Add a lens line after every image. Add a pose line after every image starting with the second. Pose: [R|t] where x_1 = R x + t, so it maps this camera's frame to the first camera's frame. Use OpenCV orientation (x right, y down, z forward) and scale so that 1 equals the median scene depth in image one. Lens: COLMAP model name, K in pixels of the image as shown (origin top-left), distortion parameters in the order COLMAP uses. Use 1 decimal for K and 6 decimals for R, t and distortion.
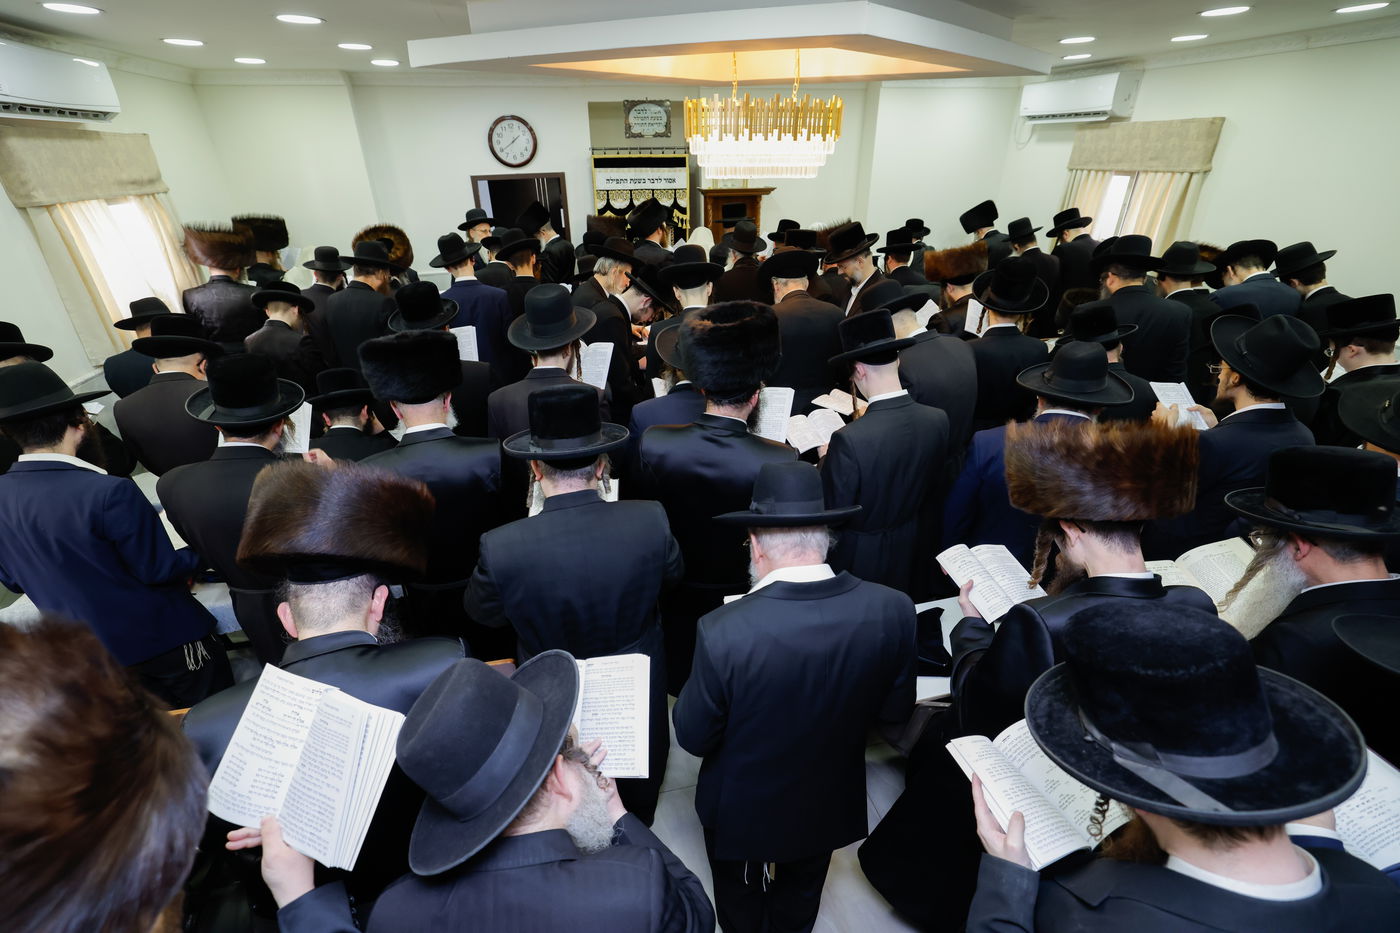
lens RADIAL K [[615.4, 0, 705.0], [0, 615.4, 467.2], [0, 0, 1]] dist [-0.025348, 0.005832]
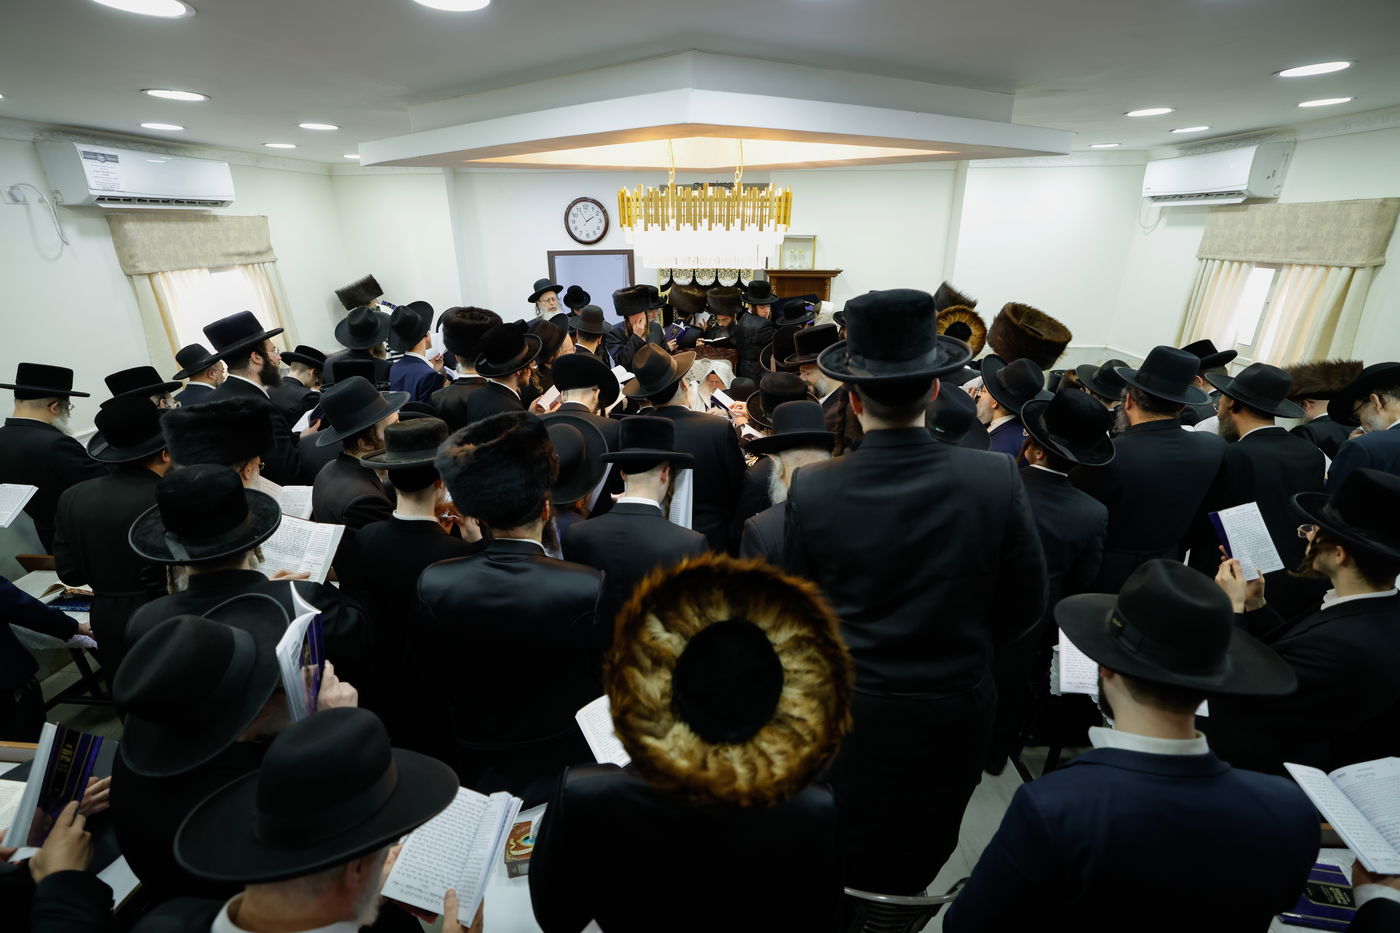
lens RADIAL K [[615.4, 0, 701.2], [0, 615.4, 457.5], [0, 0, 1]] dist [-0.025348, 0.005832]
pose [[0.958897, 0.106050, -0.263193, 0.220727], [-0.134894, 0.986390, -0.094012, -0.065156], [0.249641, 0.125651, 0.960152, 0.093440]]
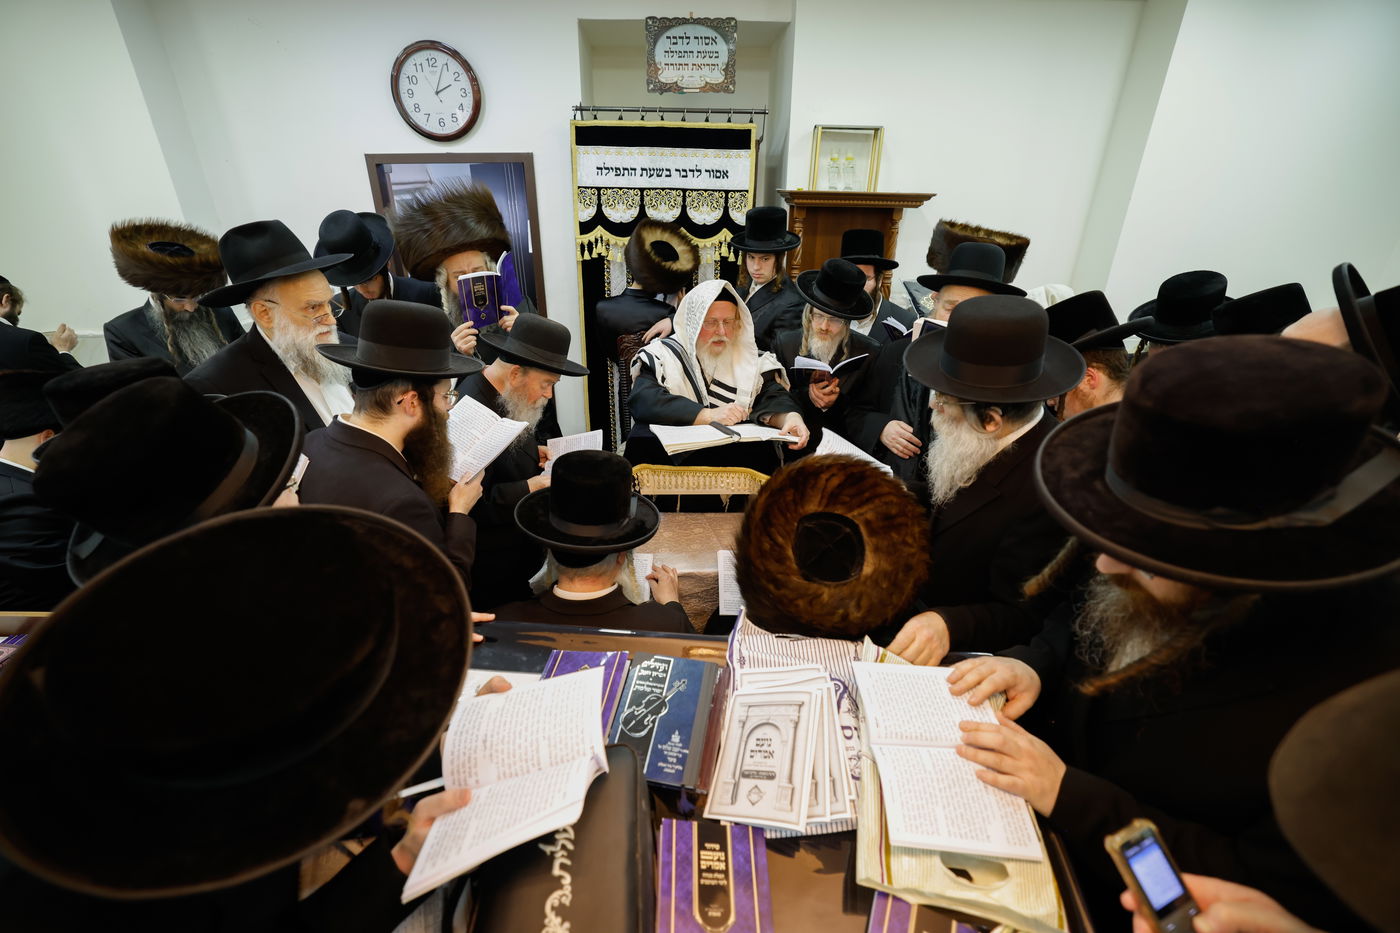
lens RADIAL K [[615.4, 0, 703.3], [0, 615.4, 470.4], [0, 0, 1]] dist [-0.025348, 0.005832]
pose [[0.973861, 0.121293, -0.192051, 0.071189], [-0.121699, 0.992519, 0.009725, -0.261103], [0.191794, 0.013901, 0.981337, 0.578886]]
